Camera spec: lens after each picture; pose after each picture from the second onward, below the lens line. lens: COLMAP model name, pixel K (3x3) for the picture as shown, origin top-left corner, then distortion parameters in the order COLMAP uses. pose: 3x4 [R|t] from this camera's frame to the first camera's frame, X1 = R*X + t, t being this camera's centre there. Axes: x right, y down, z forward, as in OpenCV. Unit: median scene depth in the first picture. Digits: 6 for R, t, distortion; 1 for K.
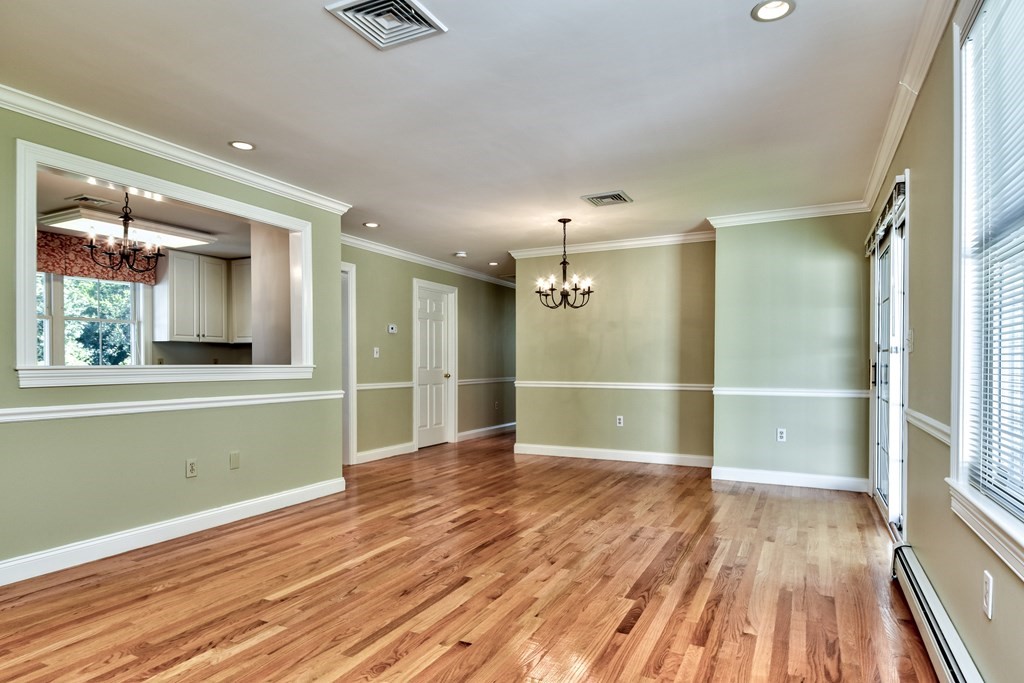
lens RADIAL K [[591.9, 0, 507.1], [0, 591.9, 370.1], [0, 0, 1]] dist [0.051822, -0.033805]
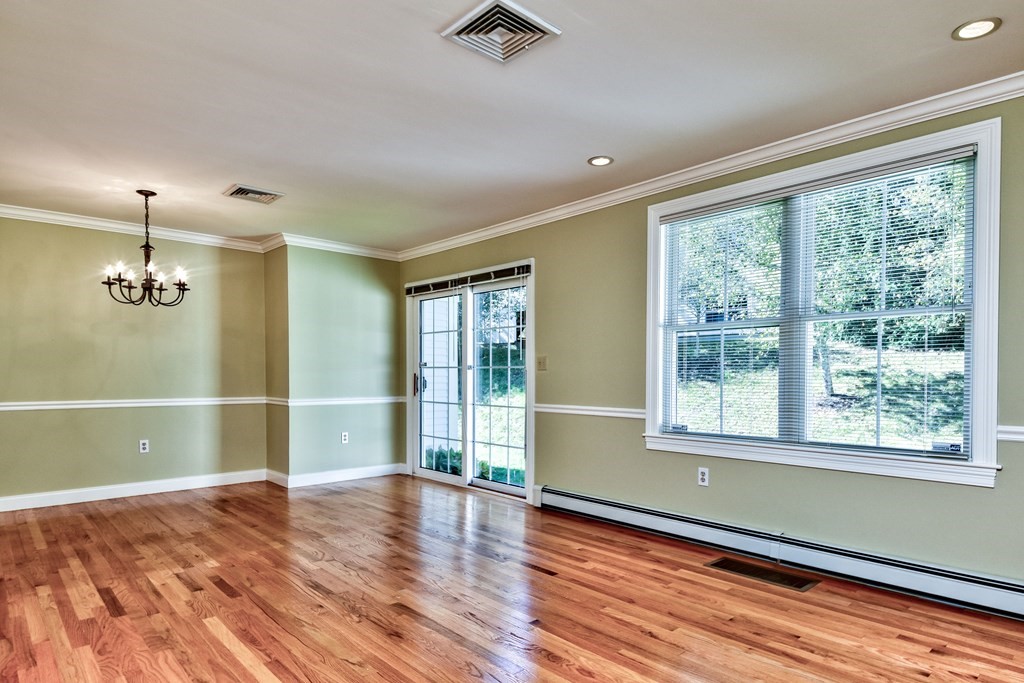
lens RADIAL K [[591.9, 0, 528.8], [0, 591.9, 379.7], [0, 0, 1]] dist [0.051822, -0.033805]
pose [[0.342011, -0.006623, 0.939672, -0.514957], [0.010352, 0.999941, 0.003280, -0.004103], [-0.939639, 0.008606, 0.342060, 0.277854]]
